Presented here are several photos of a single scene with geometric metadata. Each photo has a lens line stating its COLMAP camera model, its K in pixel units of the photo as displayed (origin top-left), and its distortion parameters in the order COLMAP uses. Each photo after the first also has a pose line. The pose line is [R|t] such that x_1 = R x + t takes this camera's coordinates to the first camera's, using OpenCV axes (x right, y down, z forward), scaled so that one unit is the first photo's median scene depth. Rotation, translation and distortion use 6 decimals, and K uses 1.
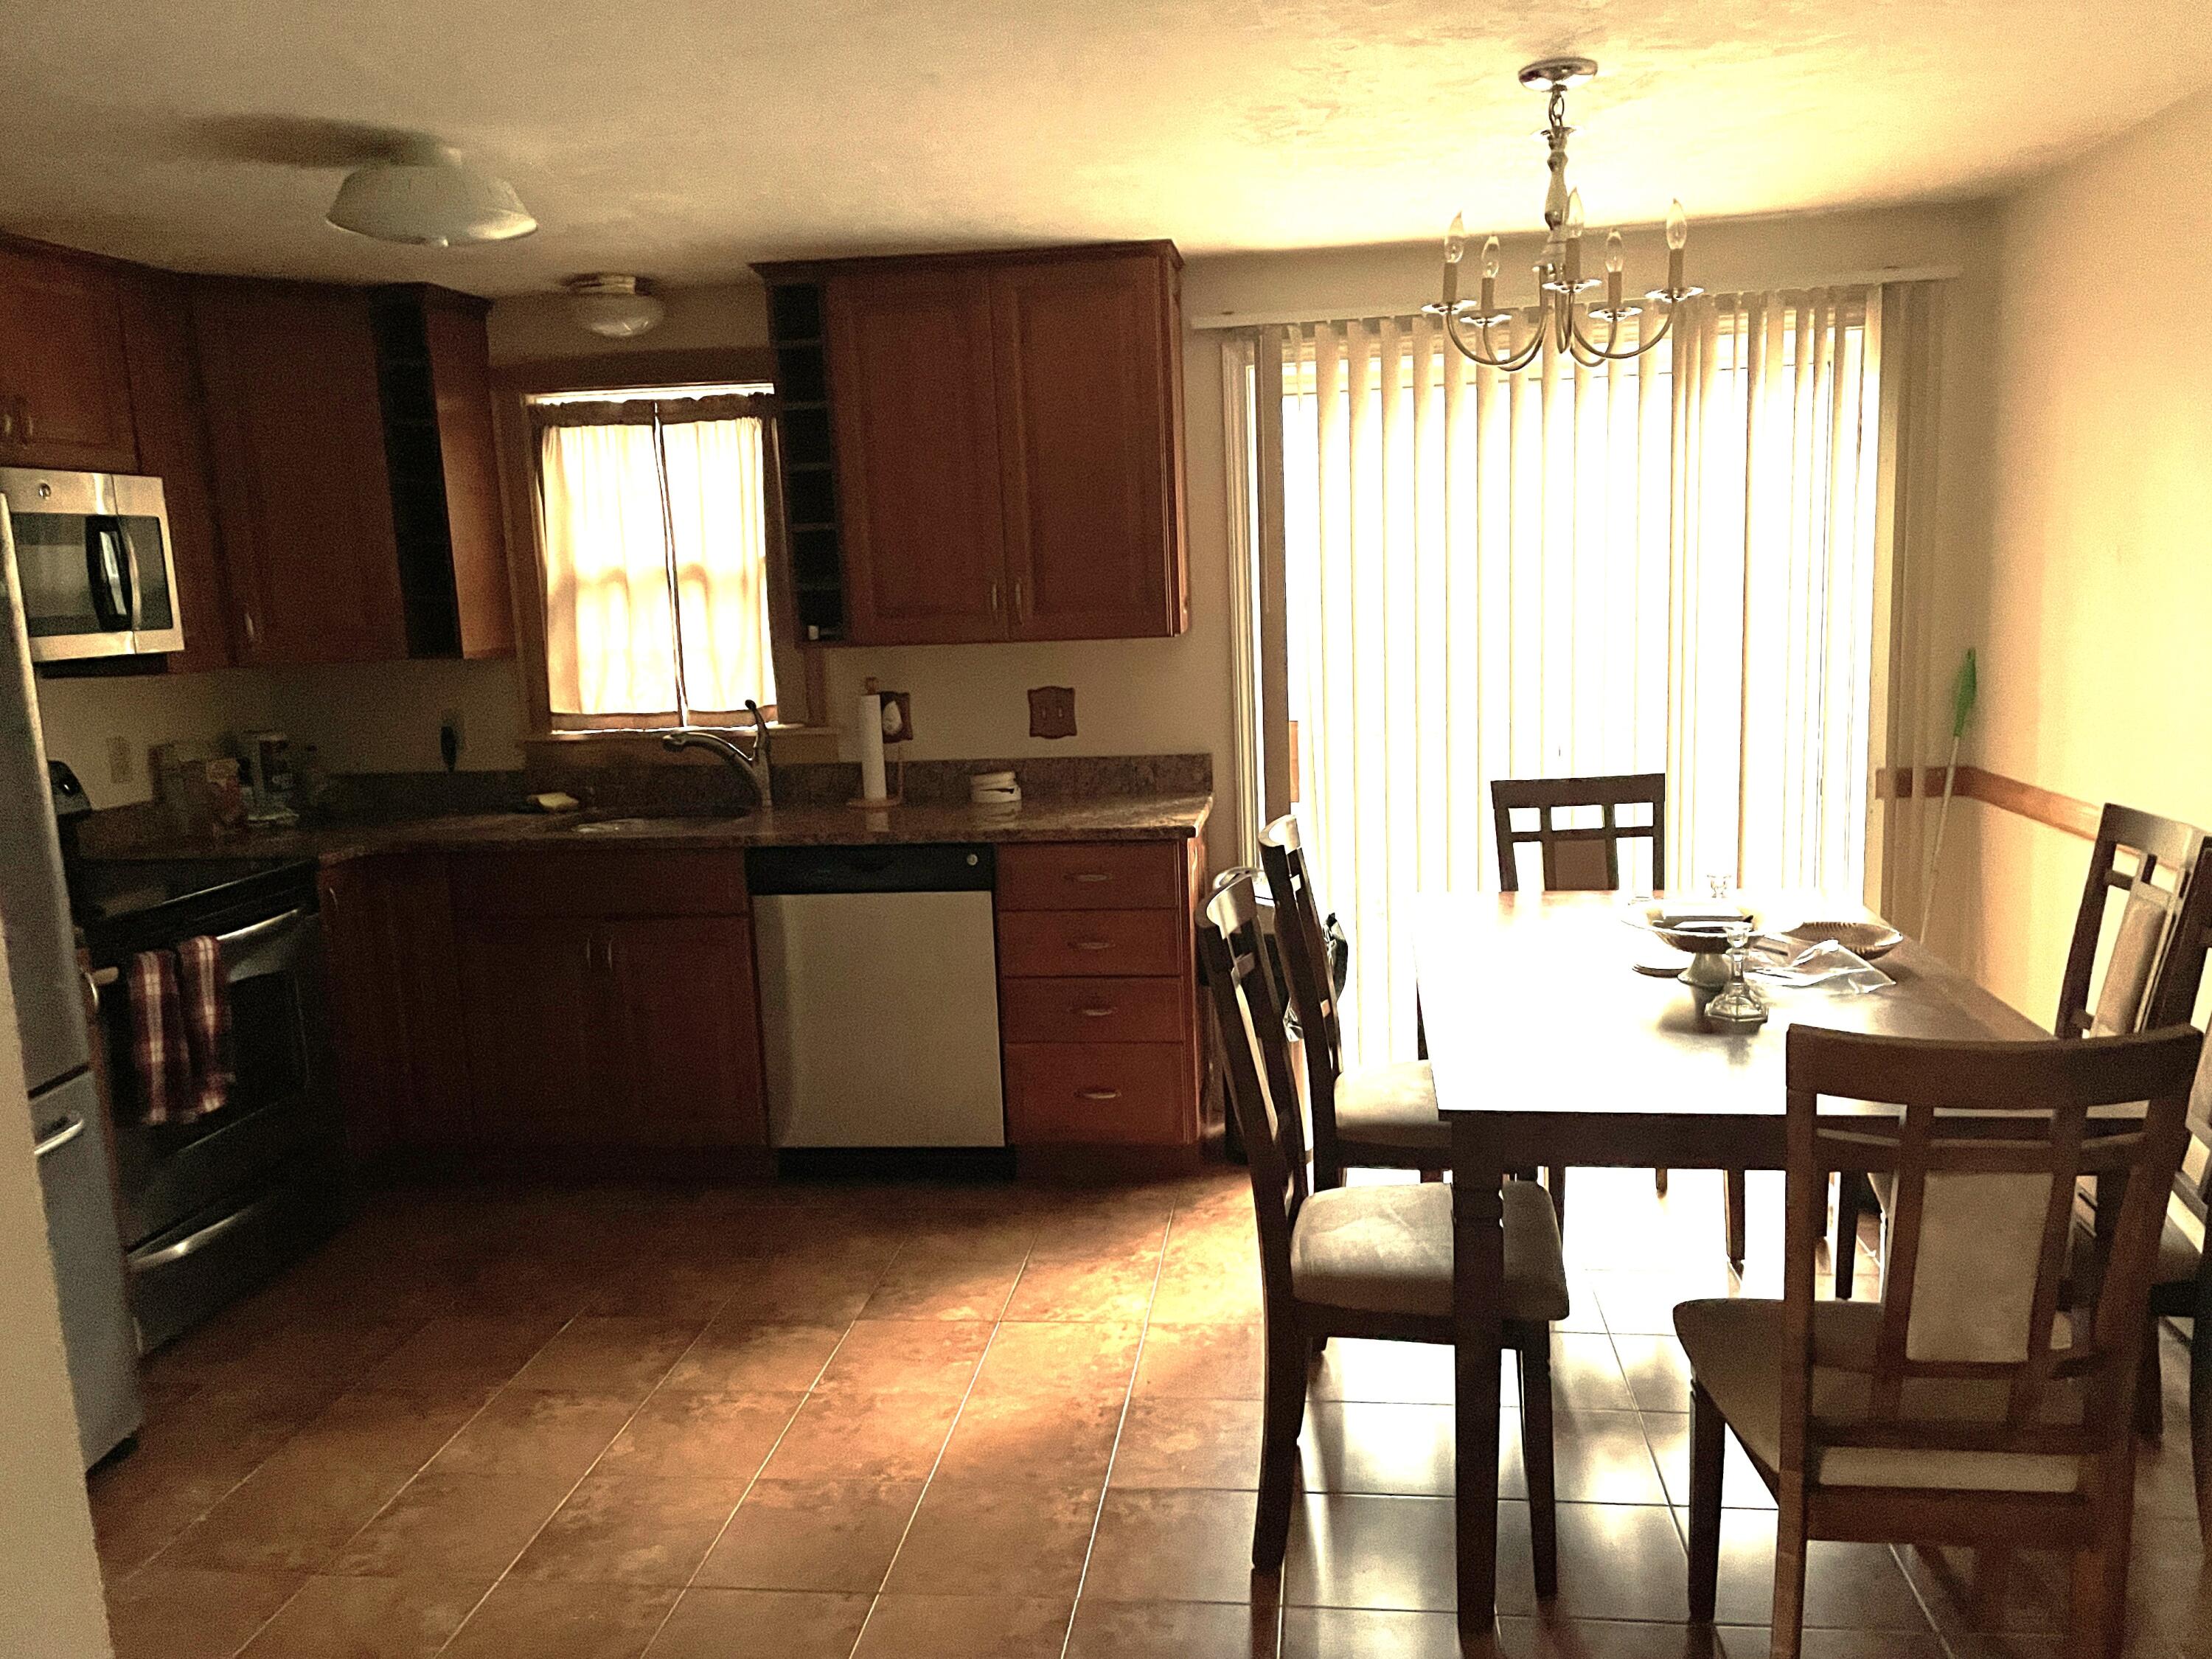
lens RADIAL K [[1699.1, 0, 1098.7], [0, 1699.1, 859.2], [0, 0, 1]] dist [0.035737, -0.002366]
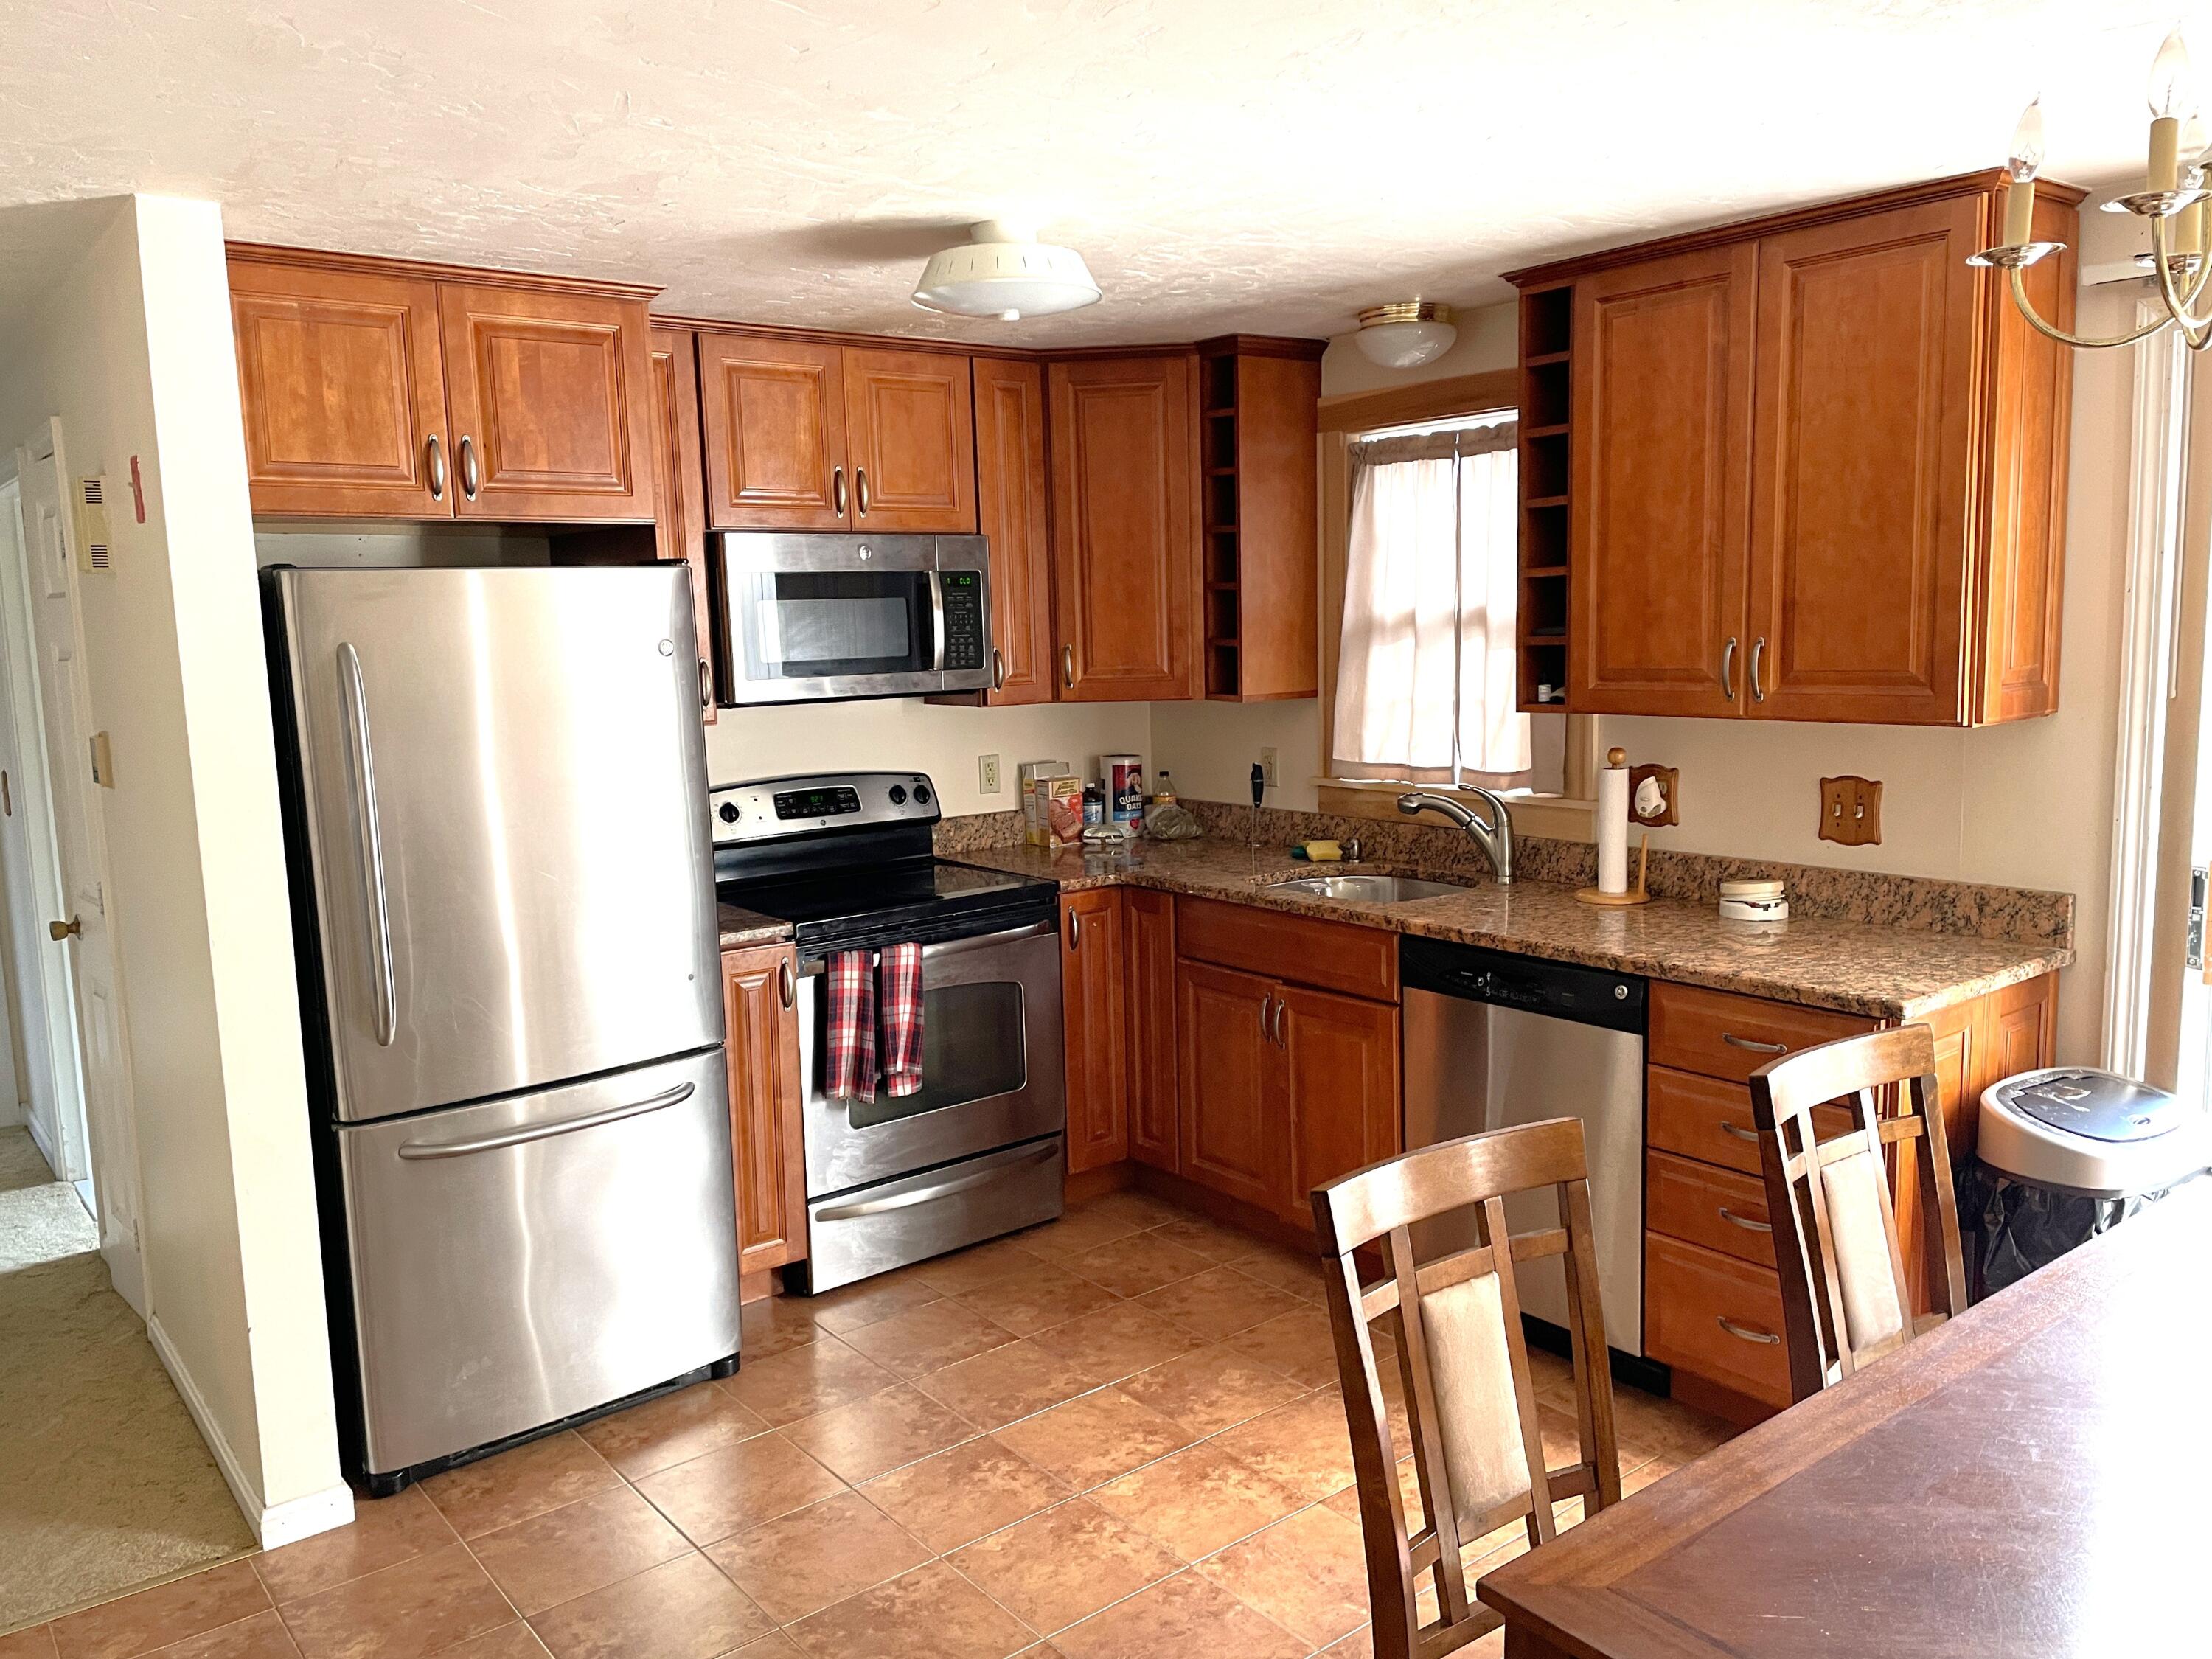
lens RADIAL K [[1671.1, 0, 1106.0], [0, 1671.1, 829.5], [0, 0, 1]] dist [0.026160, -0.001834]
pose [[0.697038, 0.110235, -0.708510, 0.282354], [-0.113762, 0.992598, 0.042516, -0.075022], [0.707952, 0.050966, 0.704419, 0.249622]]
